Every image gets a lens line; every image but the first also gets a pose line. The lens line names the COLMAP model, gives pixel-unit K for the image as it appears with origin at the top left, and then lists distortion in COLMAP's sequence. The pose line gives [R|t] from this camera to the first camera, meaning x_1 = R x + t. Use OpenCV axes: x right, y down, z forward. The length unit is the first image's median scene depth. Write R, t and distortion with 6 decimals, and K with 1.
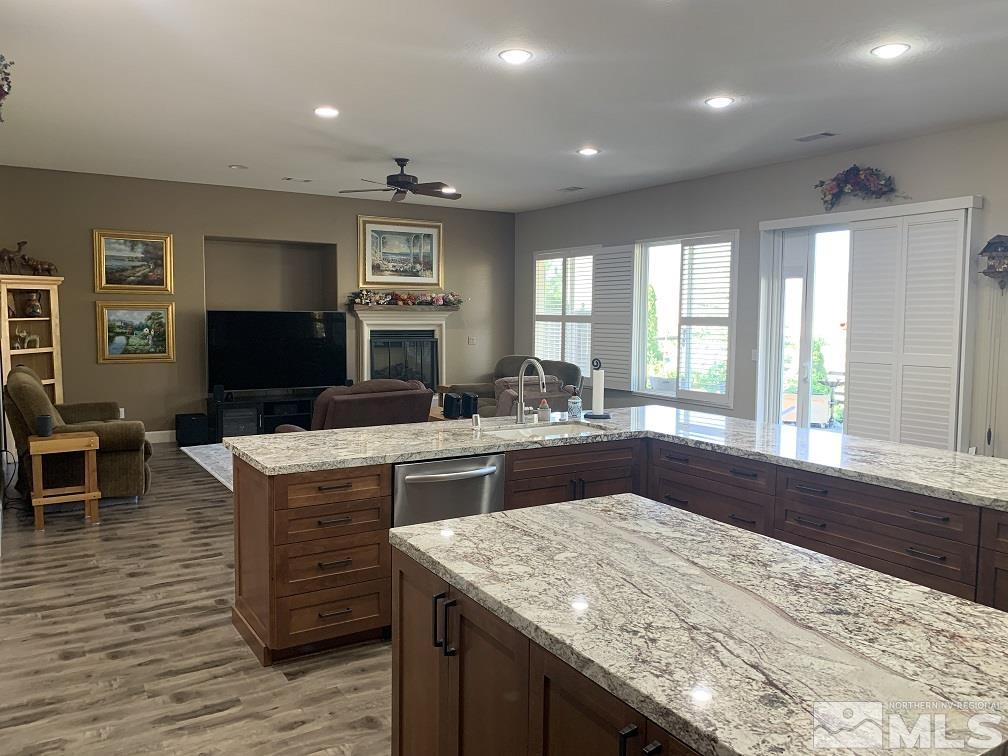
lens RADIAL K [[764.6, 0, 505.2], [0, 764.6, 373.3], [0, 0, 1]] dist [0.002025, -0.007592]
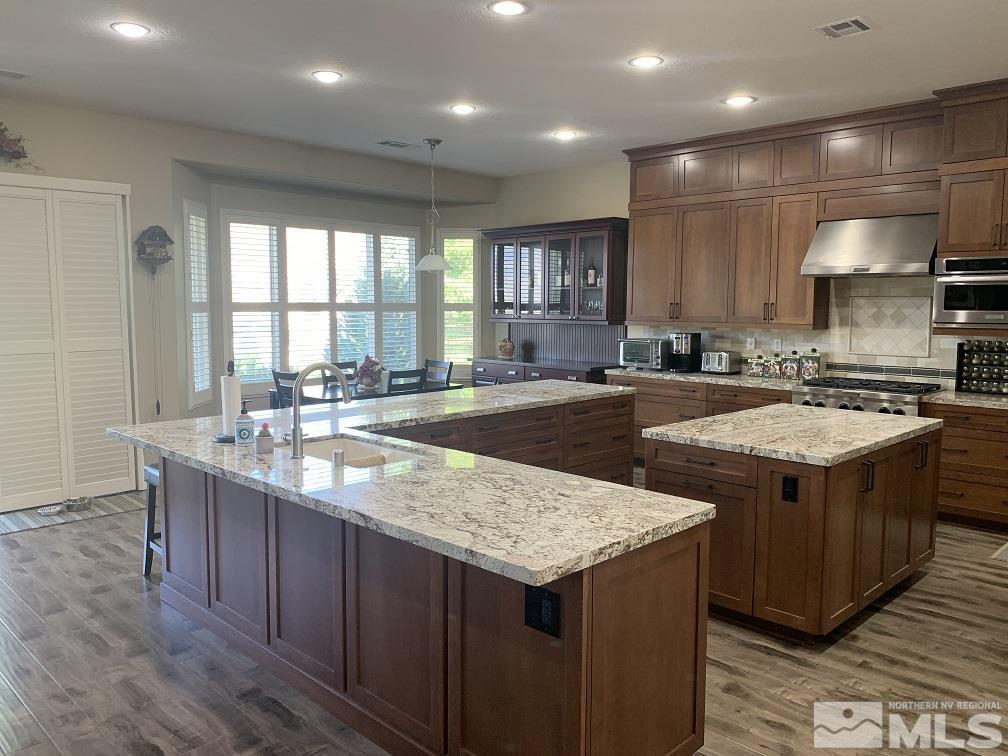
lens RADIAL K [[764.6, 0, 505.2], [0, 764.6, 373.3], [0, 0, 1]] dist [0.002025, -0.007592]
pose [[-0.218580, -0.098088, 0.970877, -0.489723], [0.069184, 0.990874, 0.115684, -0.054988], [-0.973363, 0.092455, -0.209799, 0.664472]]
